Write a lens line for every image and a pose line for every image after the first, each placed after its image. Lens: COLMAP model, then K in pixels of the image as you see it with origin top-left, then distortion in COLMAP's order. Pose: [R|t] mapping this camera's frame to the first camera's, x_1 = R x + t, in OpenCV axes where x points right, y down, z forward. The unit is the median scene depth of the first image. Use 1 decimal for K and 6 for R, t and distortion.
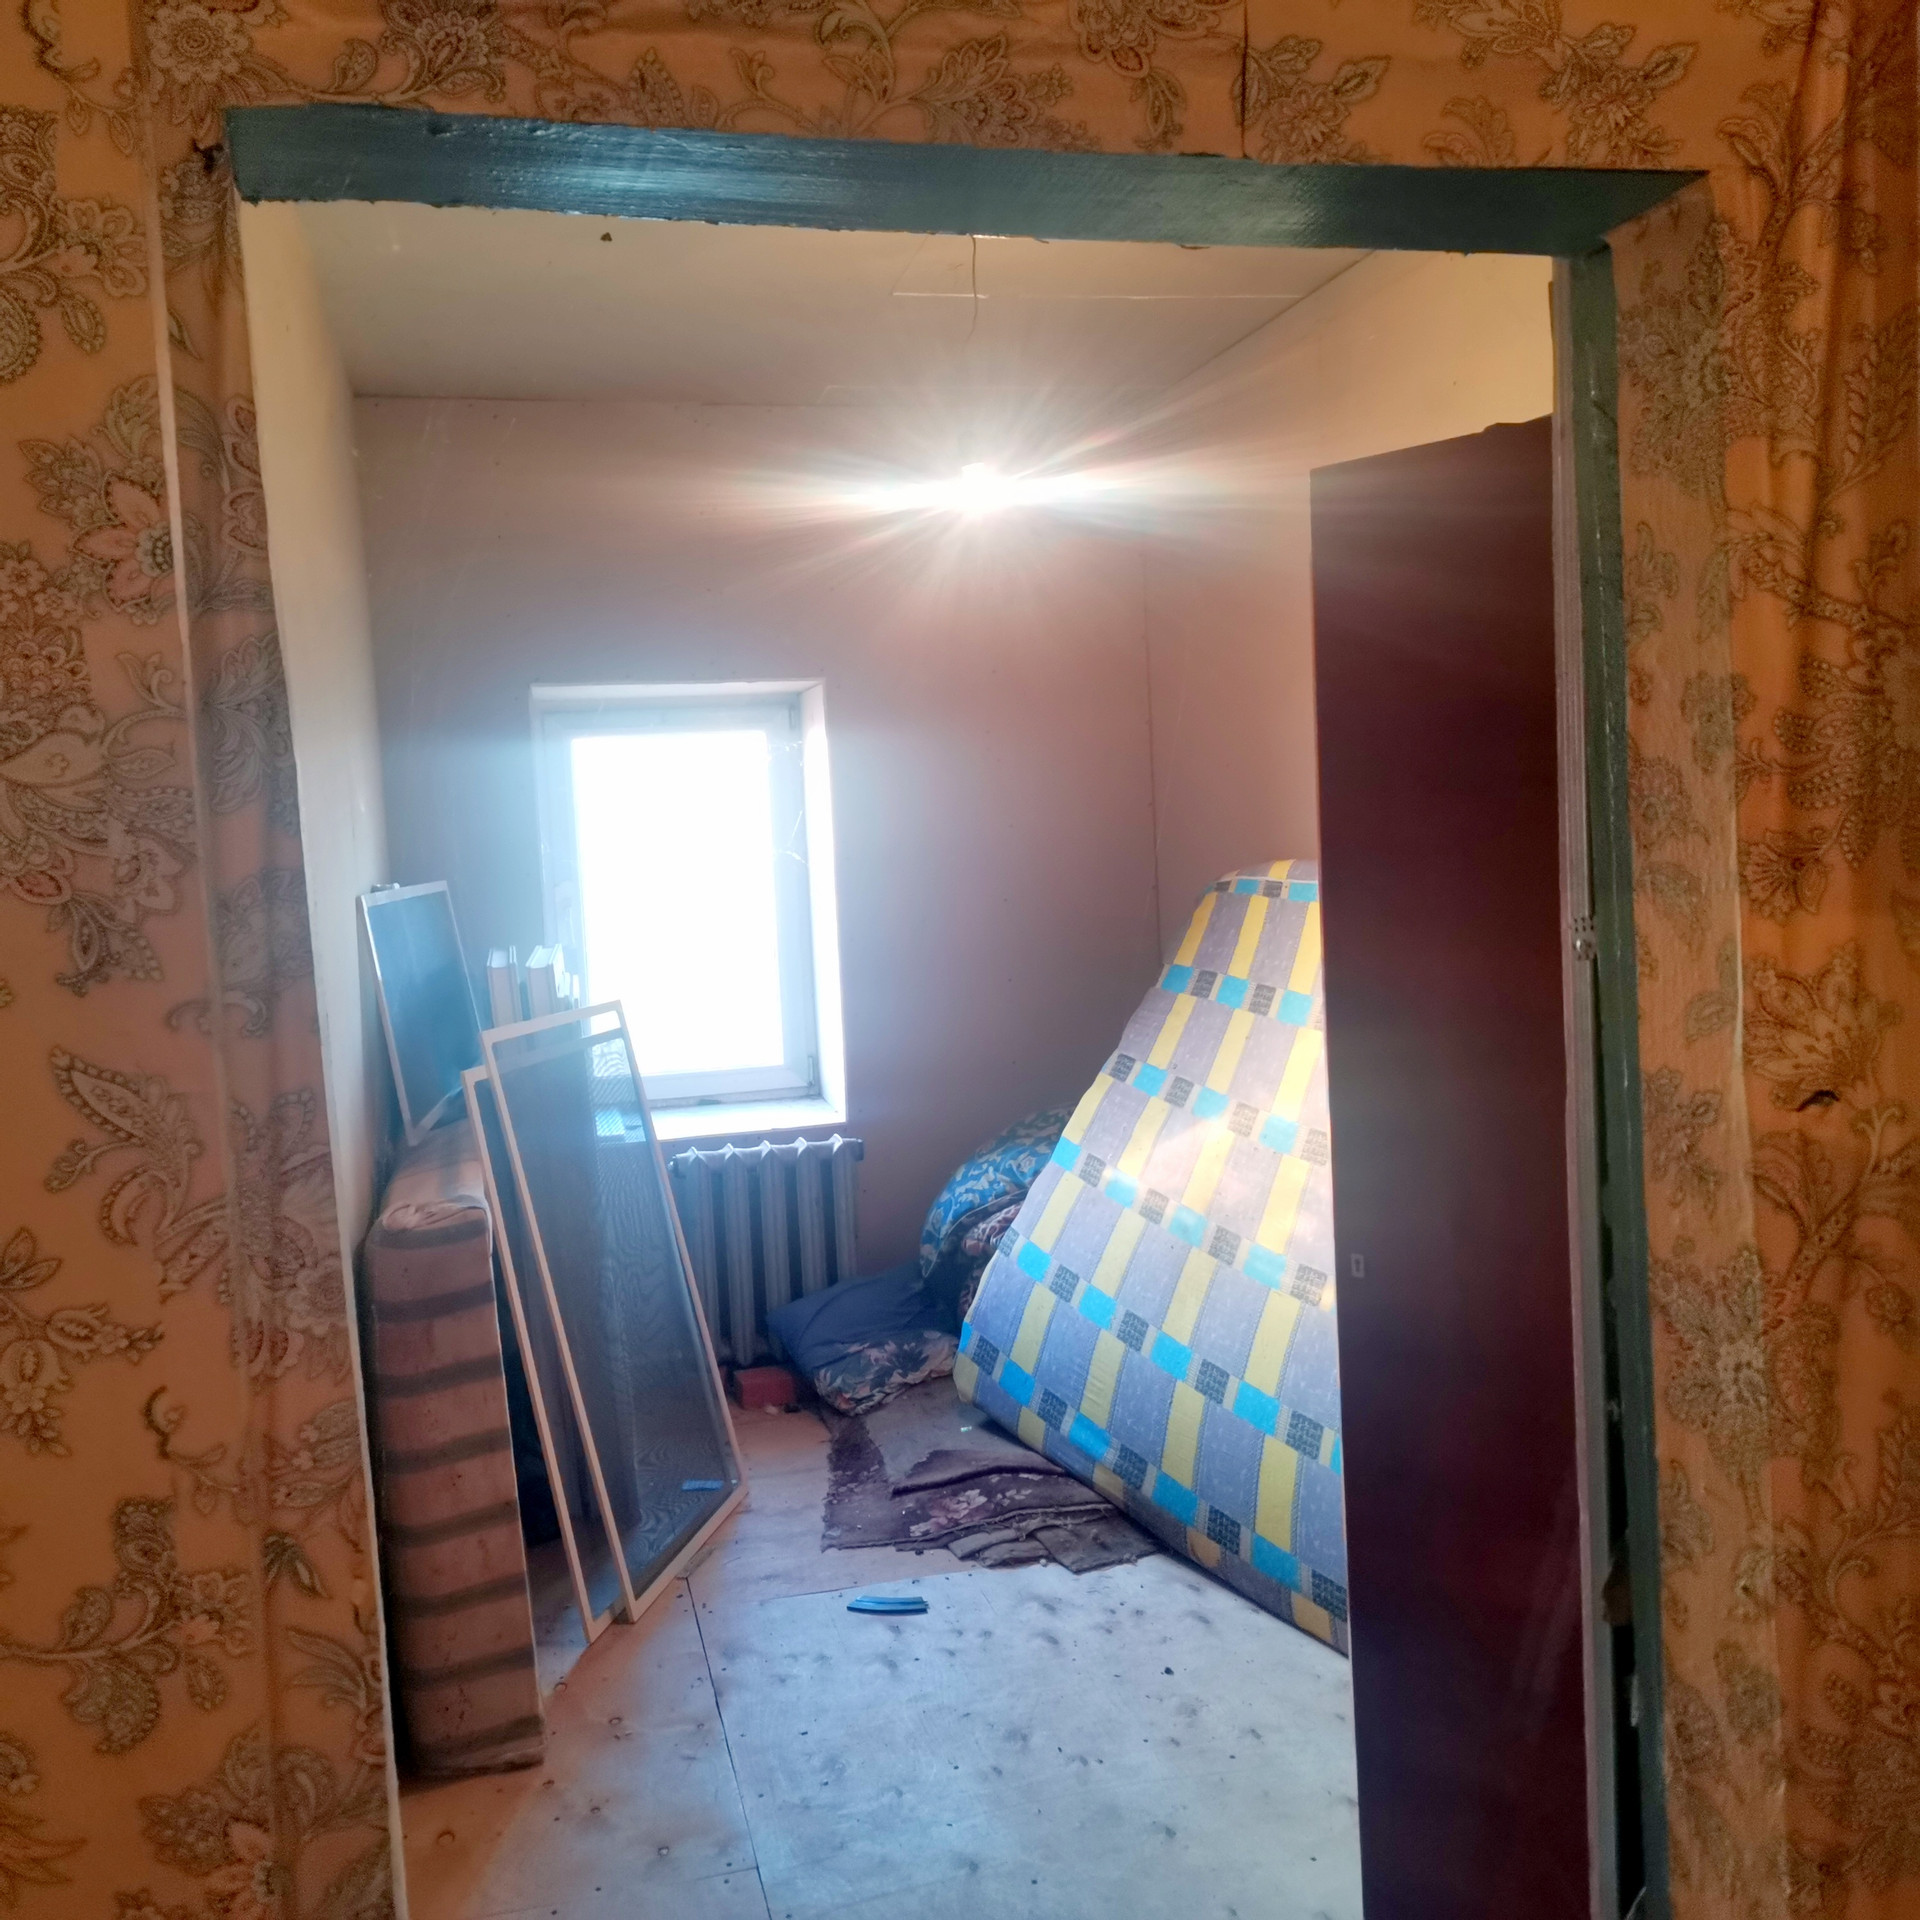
lens RADIAL K [[1885.8, 0, 964.4], [0, 1885.8, 968.2], [0, 0, 1]] dist [0.089094, -0.113722]
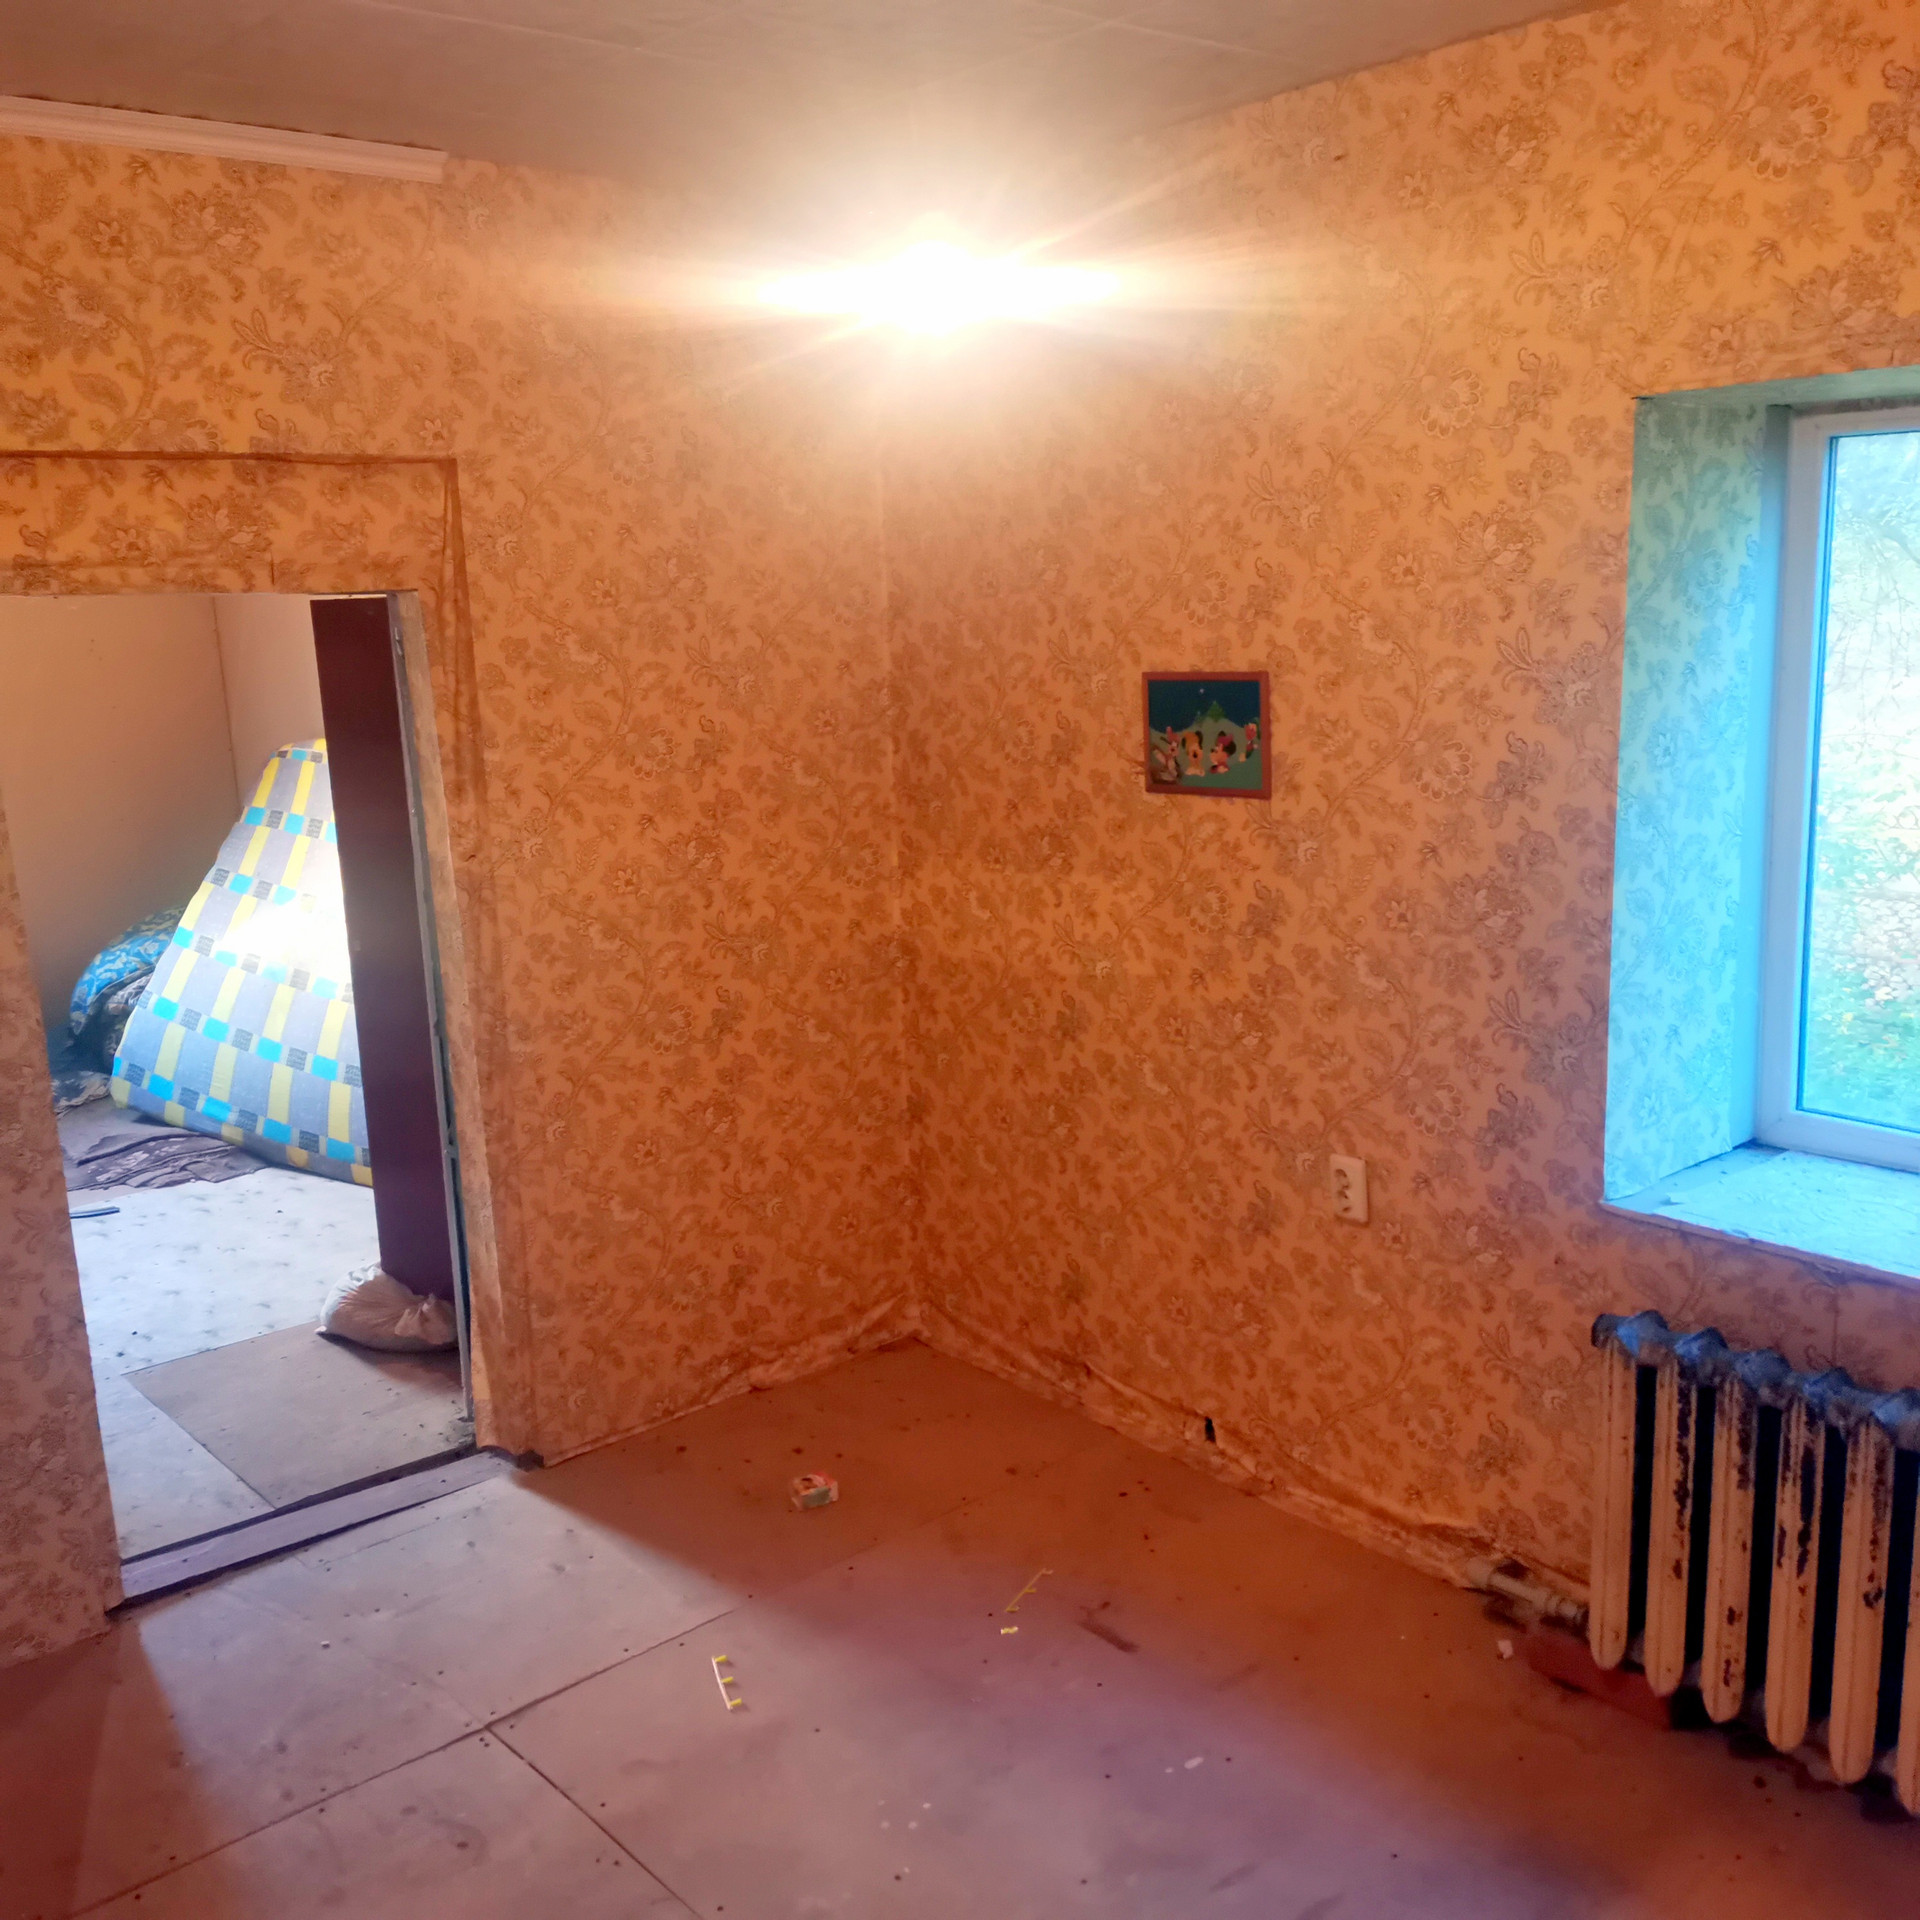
lens RADIAL K [[1725.3, 0, 950.7], [0, 1725.3, 925.8], [0, 0, 1]] dist [0.034618, -0.010850]
pose [[0.877040, -0.073886, 0.474701, -0.074134], [0.034515, 0.995240, 0.091138, -0.016396], [-0.479175, -0.063547, 0.875416, -0.558579]]
